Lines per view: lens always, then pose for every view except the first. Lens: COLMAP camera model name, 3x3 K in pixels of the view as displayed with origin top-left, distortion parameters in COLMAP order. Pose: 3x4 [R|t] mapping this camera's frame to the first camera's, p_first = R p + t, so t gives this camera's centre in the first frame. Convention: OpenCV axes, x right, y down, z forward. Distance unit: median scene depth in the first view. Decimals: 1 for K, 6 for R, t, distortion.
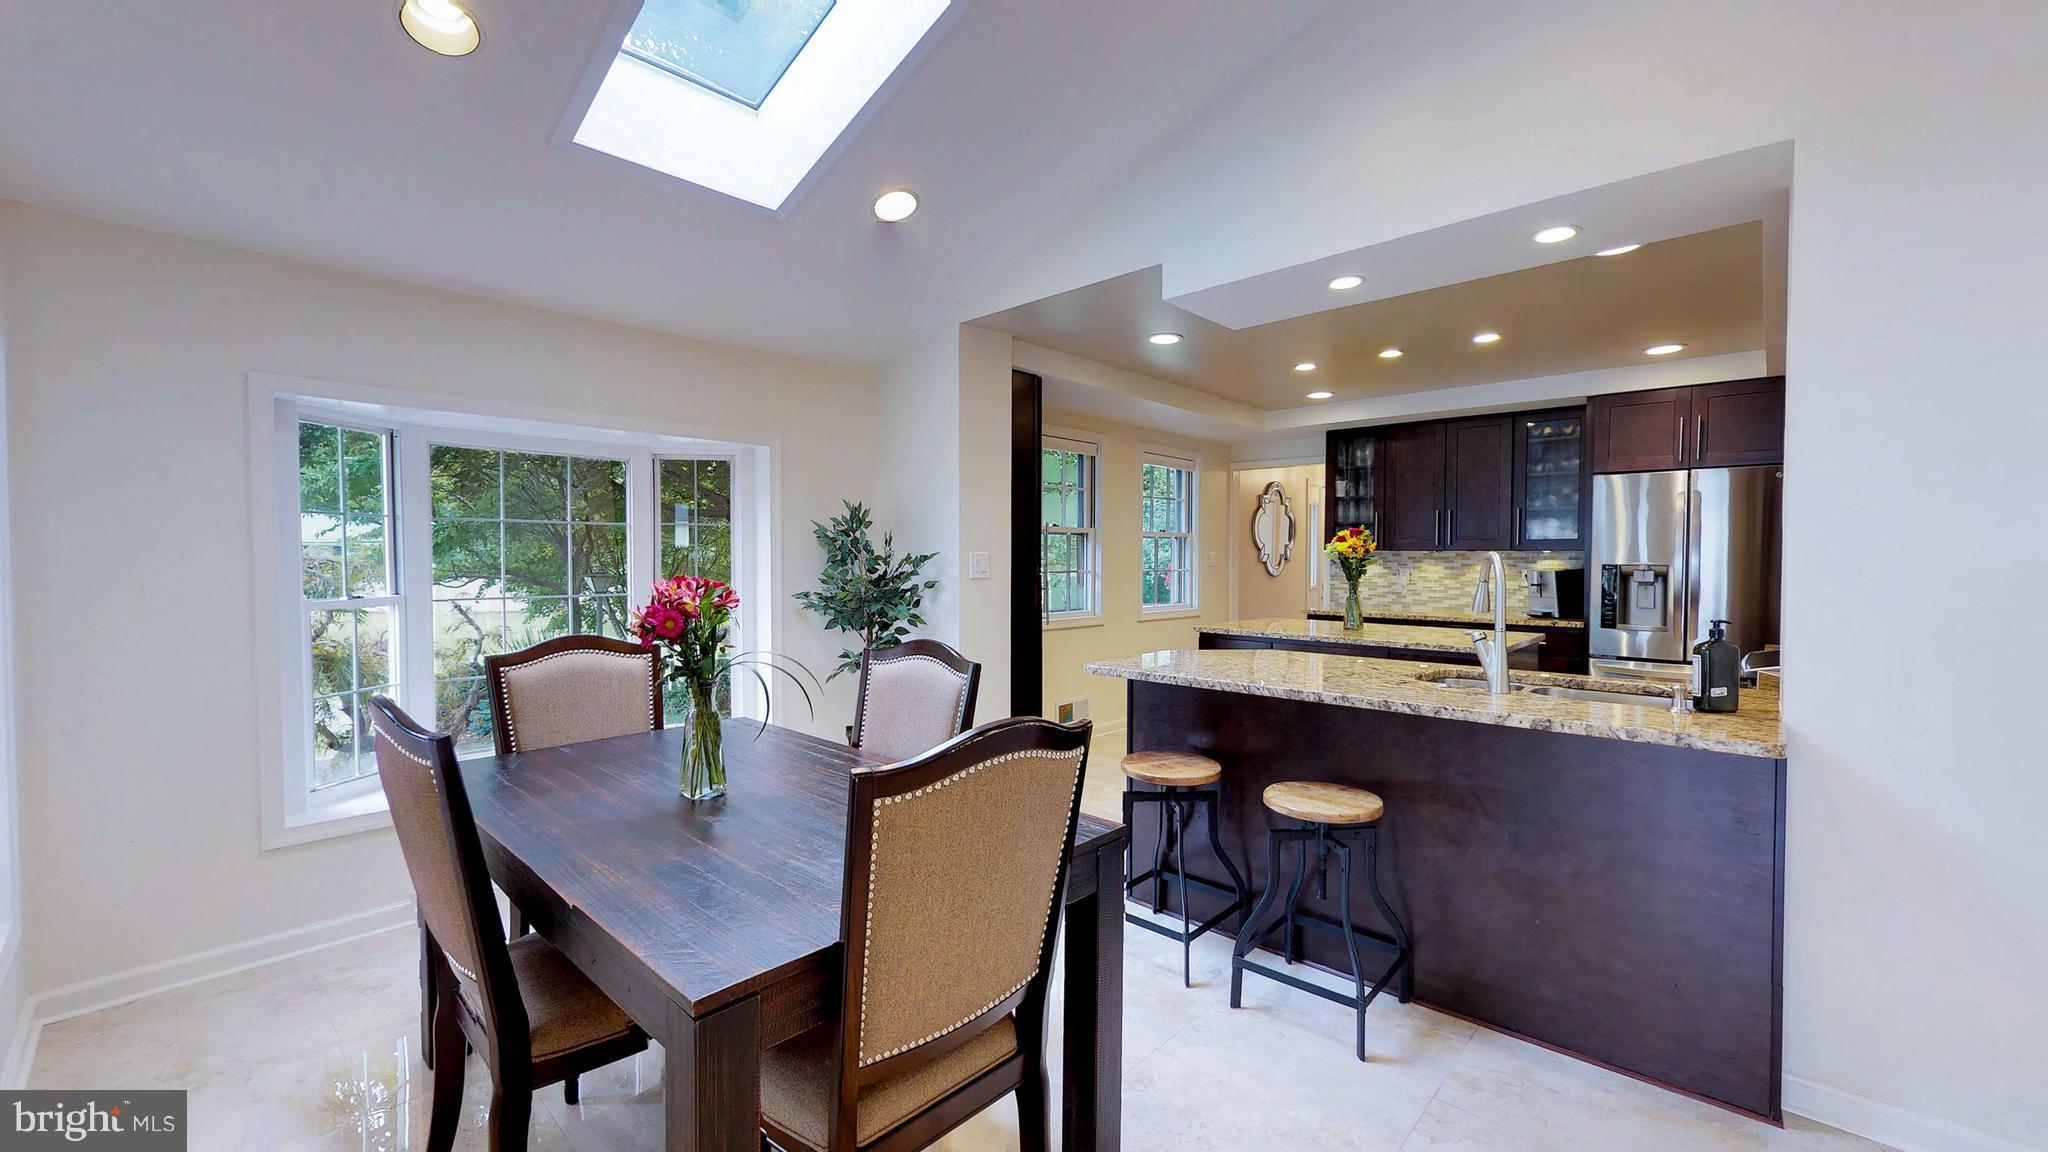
lens RADIAL K [[811.1, 0, 1023.0], [0, 811.1, 579.0], [0, 0, 1]] dist [0.000021, 0.000001]
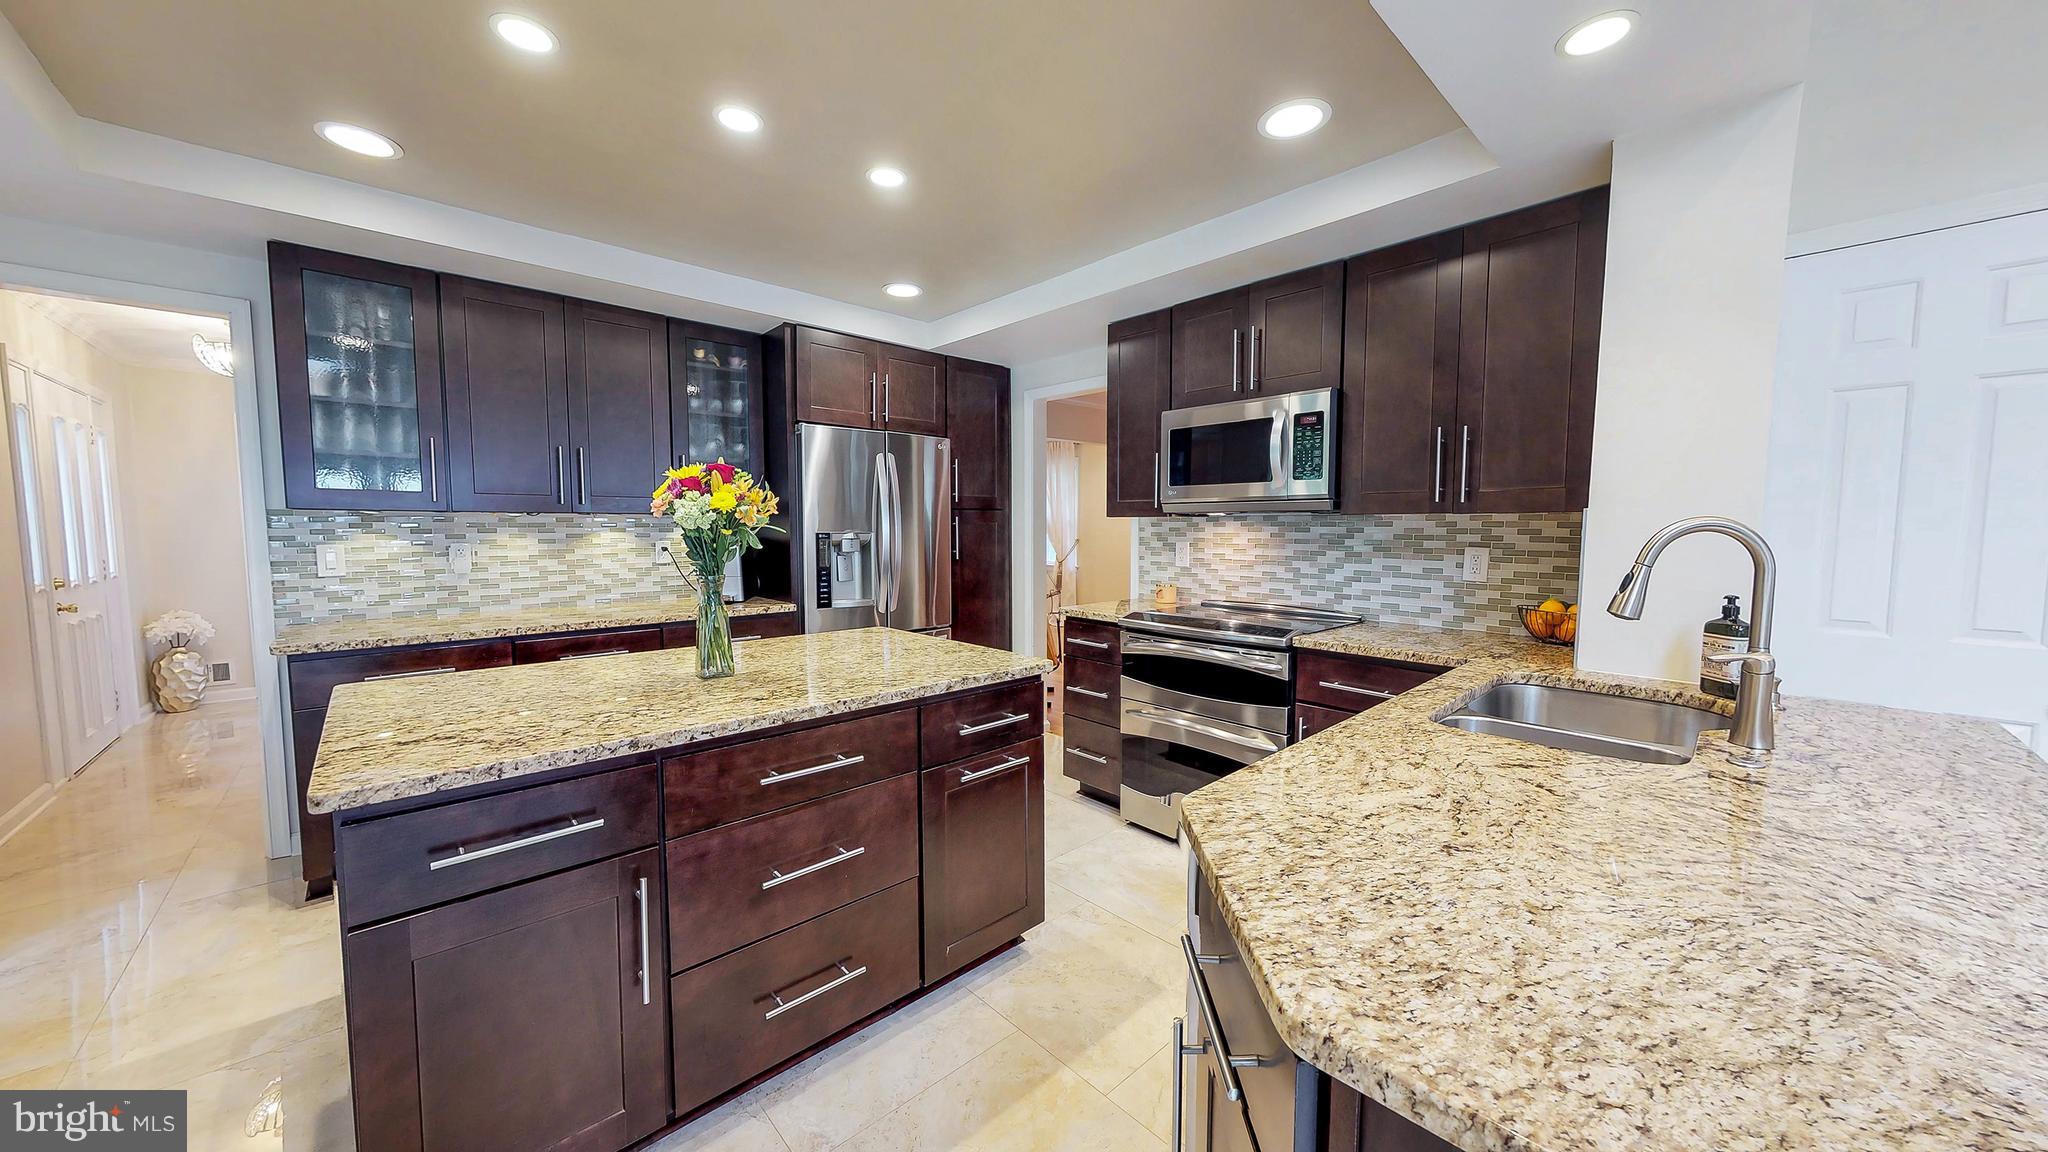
lens RADIAL K [[703.7, 0, 1023.8], [0, 703.7, 577.0], [0, 0, 1]] dist [0.000685, 0.000043]
pose [[0.070343, -0.074212, 0.994758, 0.004216], [0.025013, 0.997046, 0.072614, -0.015695], [-0.997209, 0.019774, 0.071992, 0.580716]]
